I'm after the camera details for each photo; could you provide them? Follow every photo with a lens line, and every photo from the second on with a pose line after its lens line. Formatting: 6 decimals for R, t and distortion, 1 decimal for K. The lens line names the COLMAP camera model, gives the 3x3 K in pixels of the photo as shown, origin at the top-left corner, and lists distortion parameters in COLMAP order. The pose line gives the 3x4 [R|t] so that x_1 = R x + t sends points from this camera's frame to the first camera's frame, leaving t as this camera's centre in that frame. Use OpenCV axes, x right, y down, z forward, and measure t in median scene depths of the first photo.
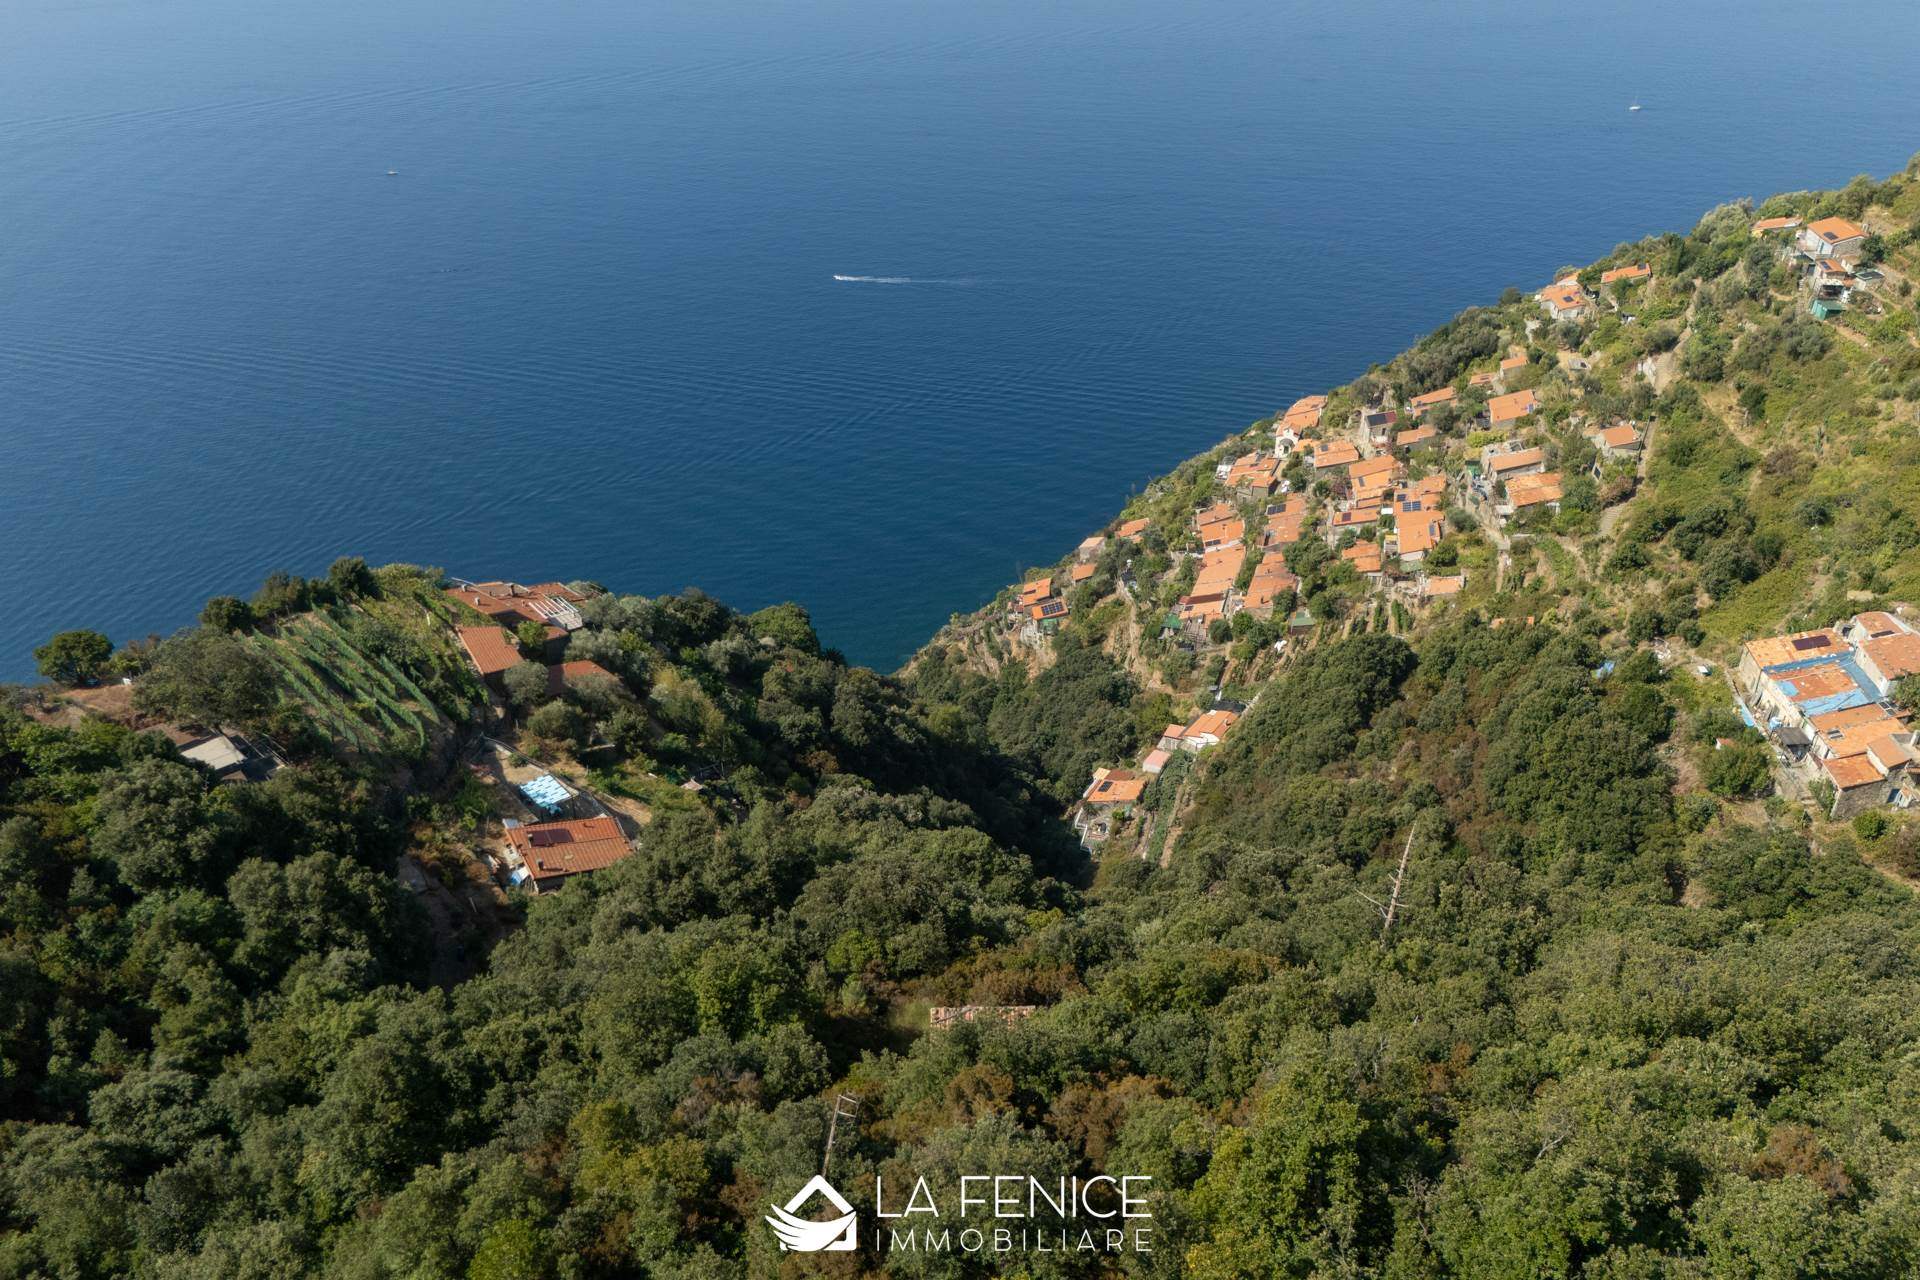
lens RADIAL K [[1415.5, 0, 963.5], [0, 1415.5, 635.9], [0, 0, 1]] dist [0.068761, -0.065772]
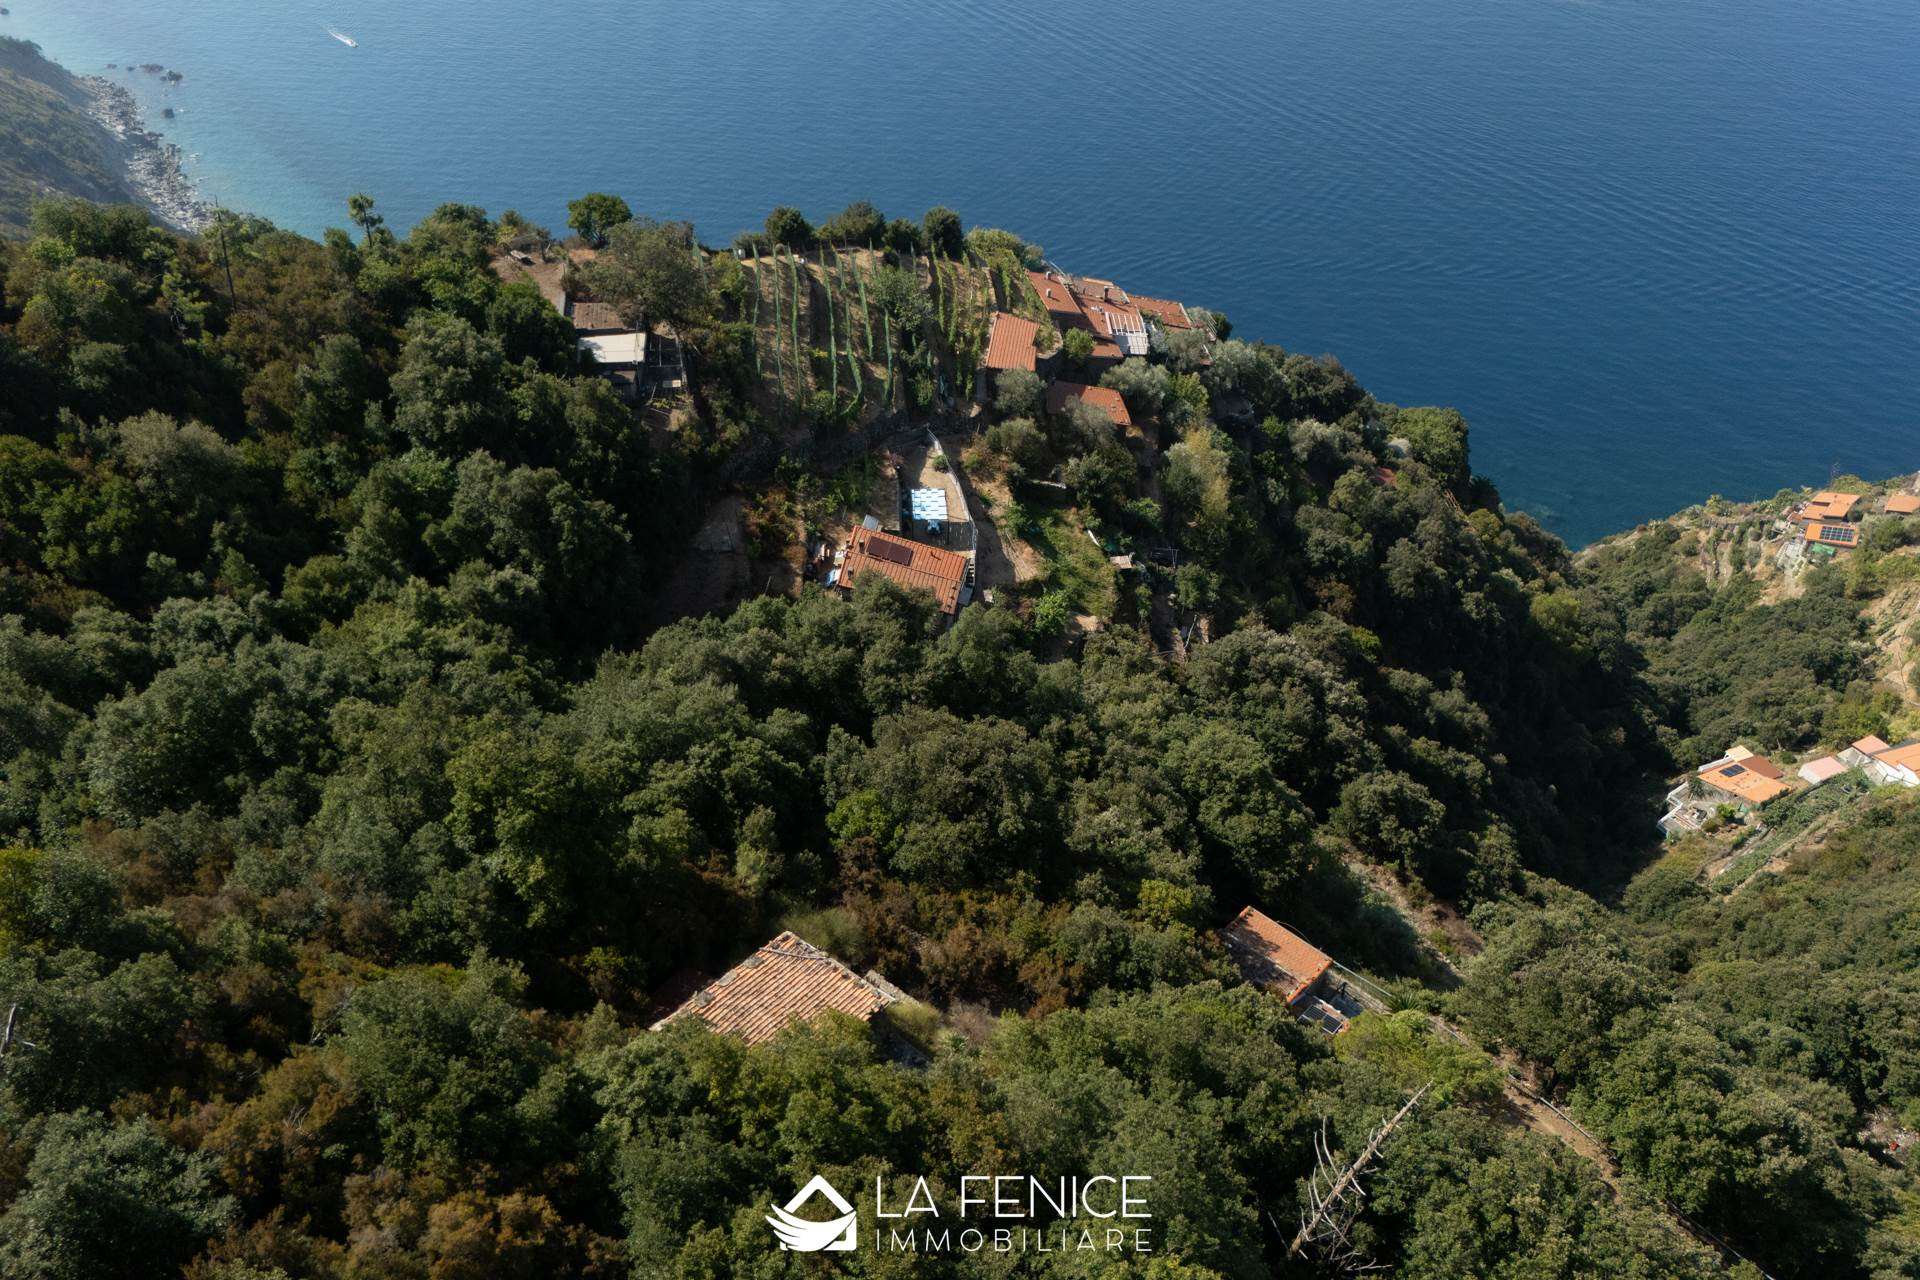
lens RADIAL K [[1415.5, 0, 963.3], [0, 1415.5, 645.2], [0, 0, 1]] dist [0.068761, -0.065772]
pose [[0.789480, 0.407961, -0.458573, 0.134562], [-0.315261, 0.910576, 0.267324, -0.044384], [0.526623, -0.066477, 0.847496, 0.161598]]
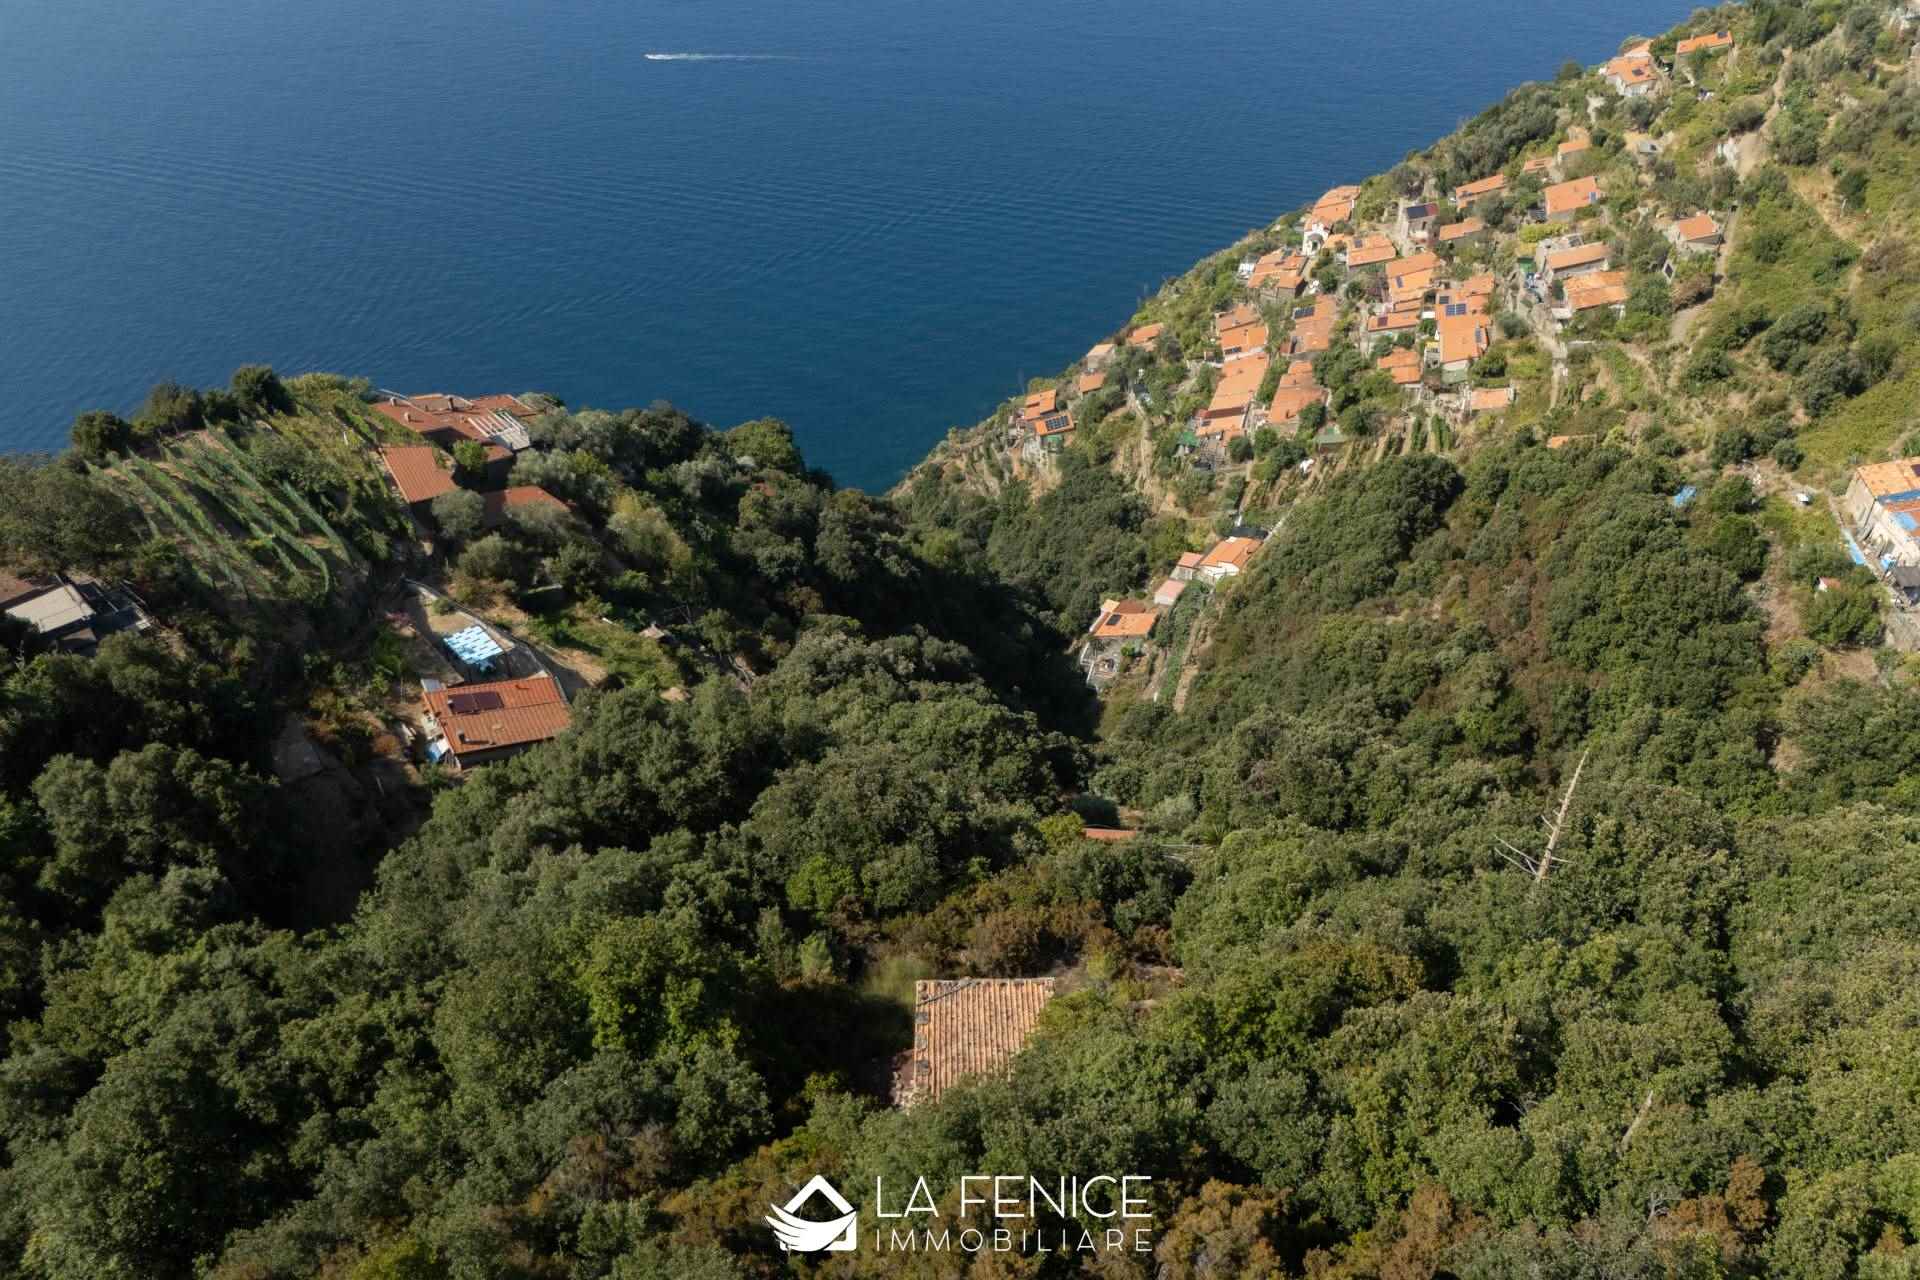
lens RADIAL K [[1415.5, 0, 962.6], [0, 1415.5, 637.9], [0, 0, 1]] dist [0.068761, -0.065772]
pose [[0.999998, 0.001867, 0.000977, 0.000136], [-0.001982, 0.990969, 0.134077, -0.007989], [-0.000717, -0.134078, 0.990971, 0.108475]]
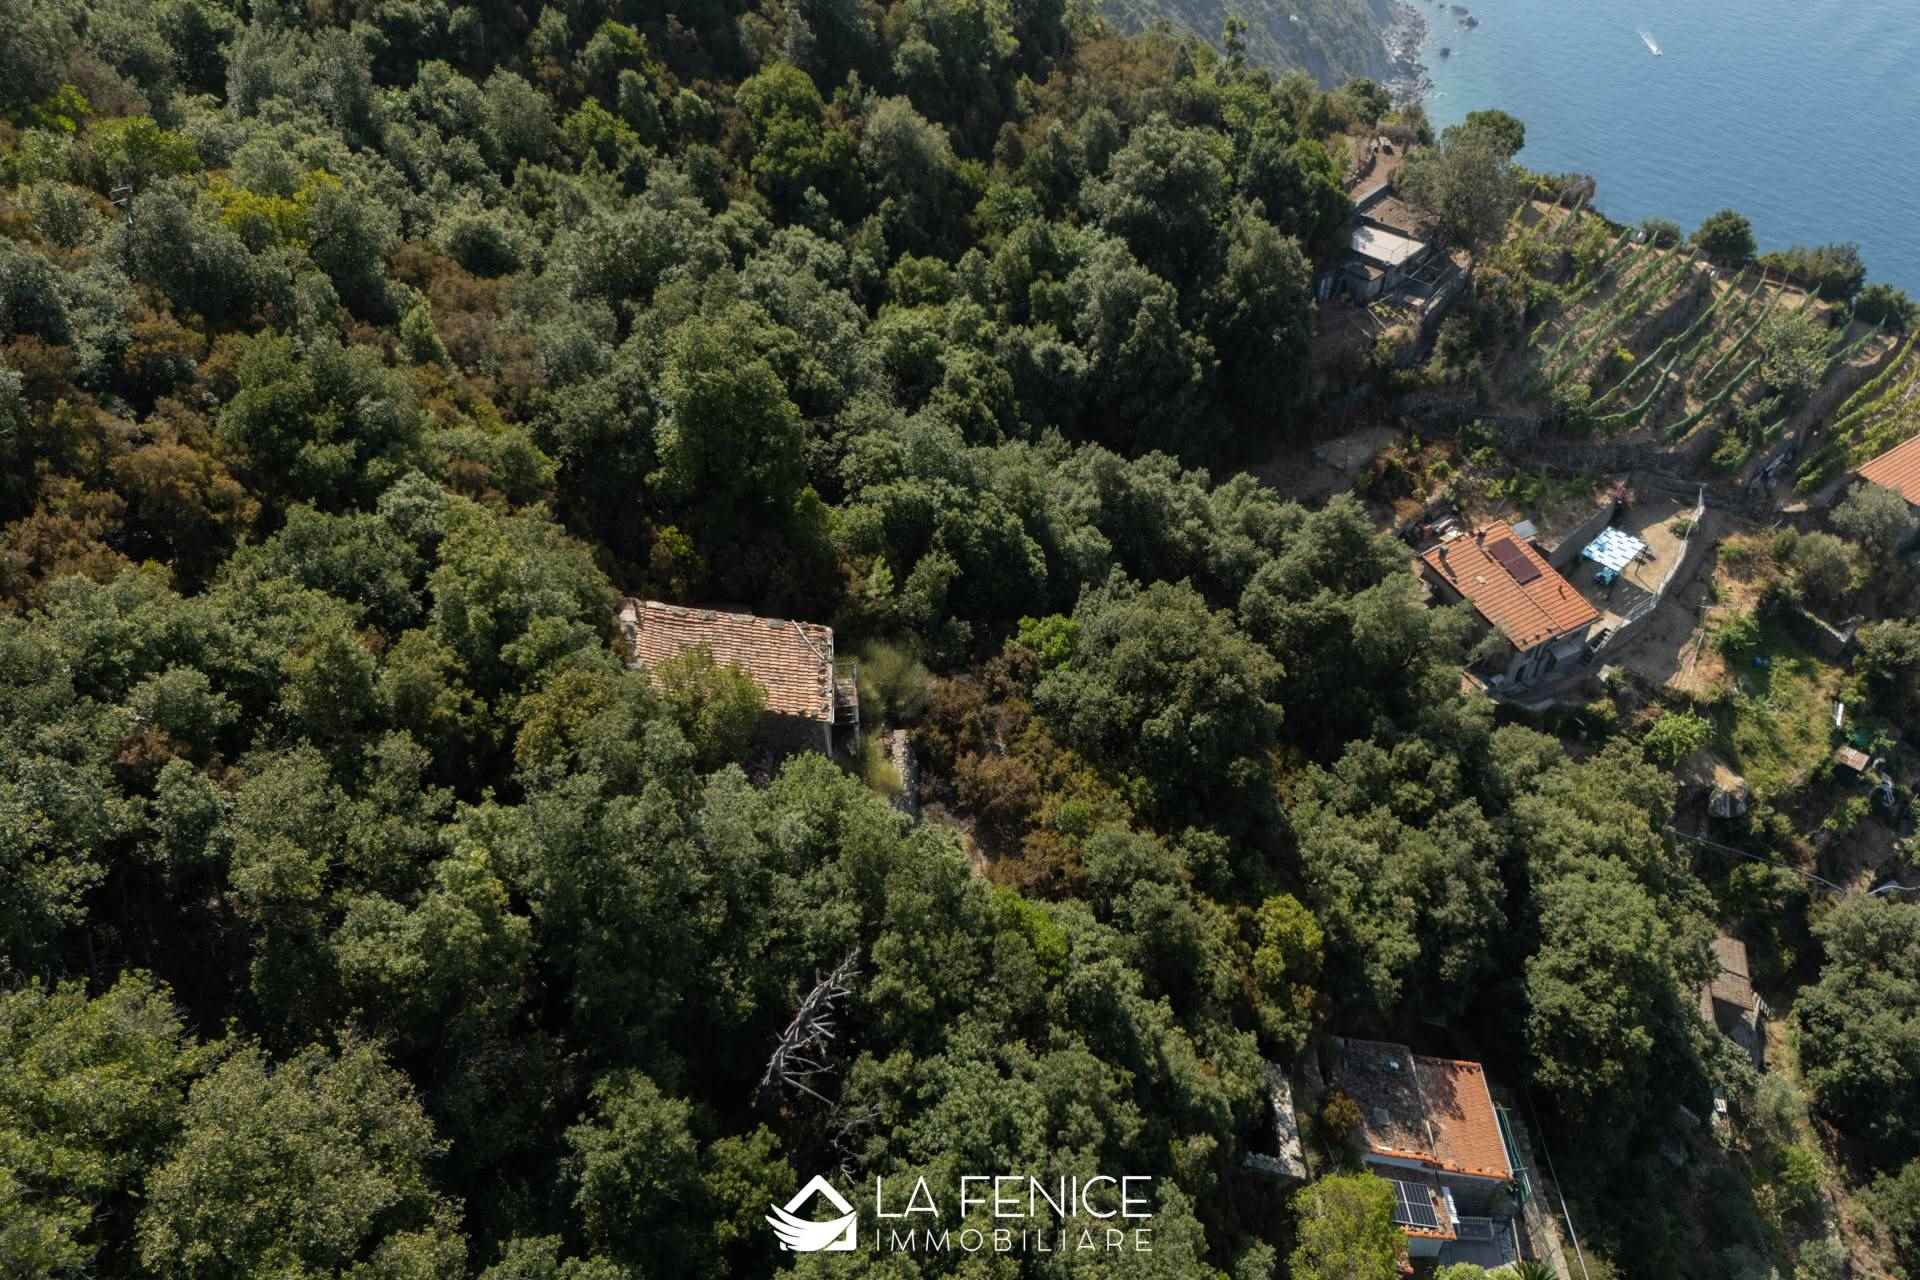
lens RADIAL K [[1415.5, 0, 971.4], [0, 1415.5, 637.4], [0, 0, 1]] dist [0.068761, -0.065772]
pose [[0.055513, 0.659226, -0.749892, 0.223128], [-0.511938, 0.663608, 0.545476, -0.077425], [0.857227, 0.353617, 0.374322, 0.306105]]
